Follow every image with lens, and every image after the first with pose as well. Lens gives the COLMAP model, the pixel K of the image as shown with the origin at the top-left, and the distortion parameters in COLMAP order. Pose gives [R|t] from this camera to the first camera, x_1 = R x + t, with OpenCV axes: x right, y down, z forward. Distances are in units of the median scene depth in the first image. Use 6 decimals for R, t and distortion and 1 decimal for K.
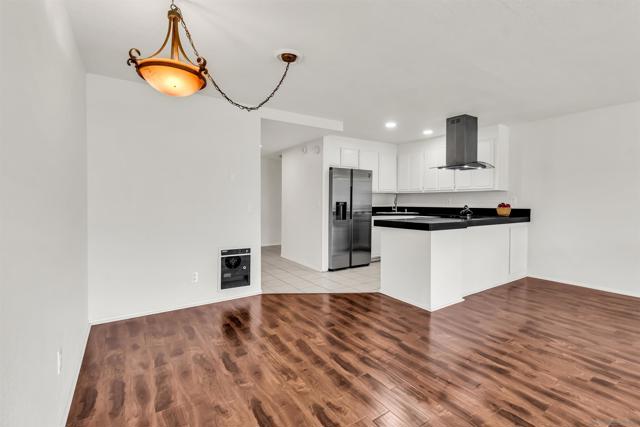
lens RADIAL K [[296.6, 0, 321.2], [0, 296.6, 207.5], [0, 0, 1]] dist [0.001965, -0.000316]
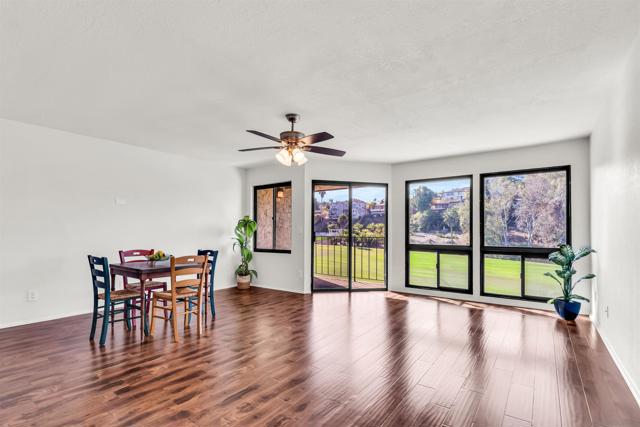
lens RADIAL K [[305.5, 0, 321.6], [0, 305.5, 233.6], [0, 0, 1]] dist [-0.001665, -0.000011]
pose [[-0.357385, -0.000154, 0.933957, -0.189990], [0.014958, 0.999871, 0.005888, 0.014252], [-0.933837, 0.016074, -0.357337, 0.400787]]
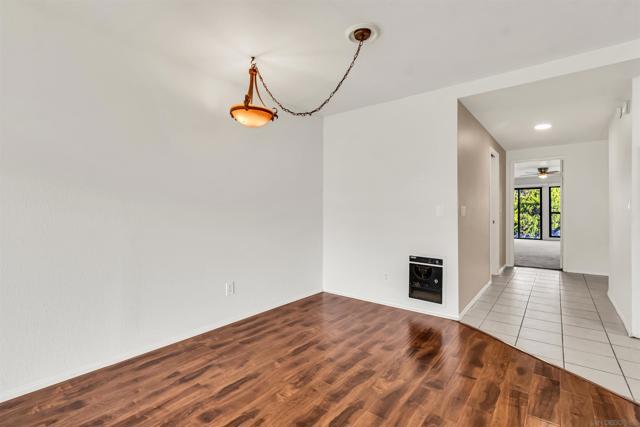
lens RADIAL K [[296.6, 0, 321.2], [0, 296.6, 207.5], [0, 0, 1]] dist [0.001965, -0.000316]
pose [[0.304873, -0.008006, -0.952359, 0.475280], [-0.021817, 0.999644, -0.015387, 0.012668], [0.952143, 0.025468, 0.304590, 0.443678]]
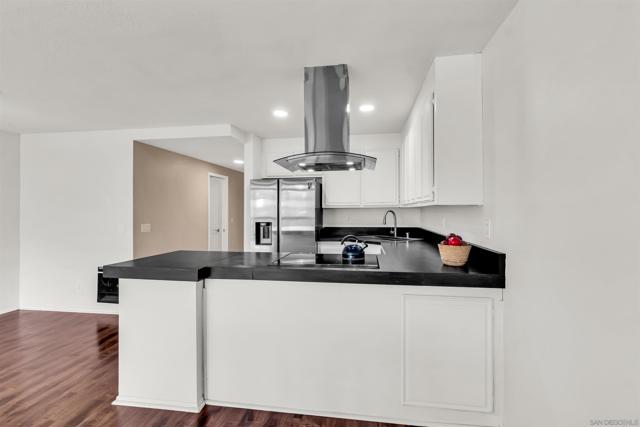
lens RADIAL K [[293.6, 0, 320.0], [0, 293.6, 213.5], [0, 0, 1]] dist [0.000334, 0.000252]
pose [[0.739768, 0.002520, -0.672858, 1.012019], [-0.008693, 0.999945, -0.005813, -0.055296], [0.672806, 0.010150, 0.739749, 0.746814]]
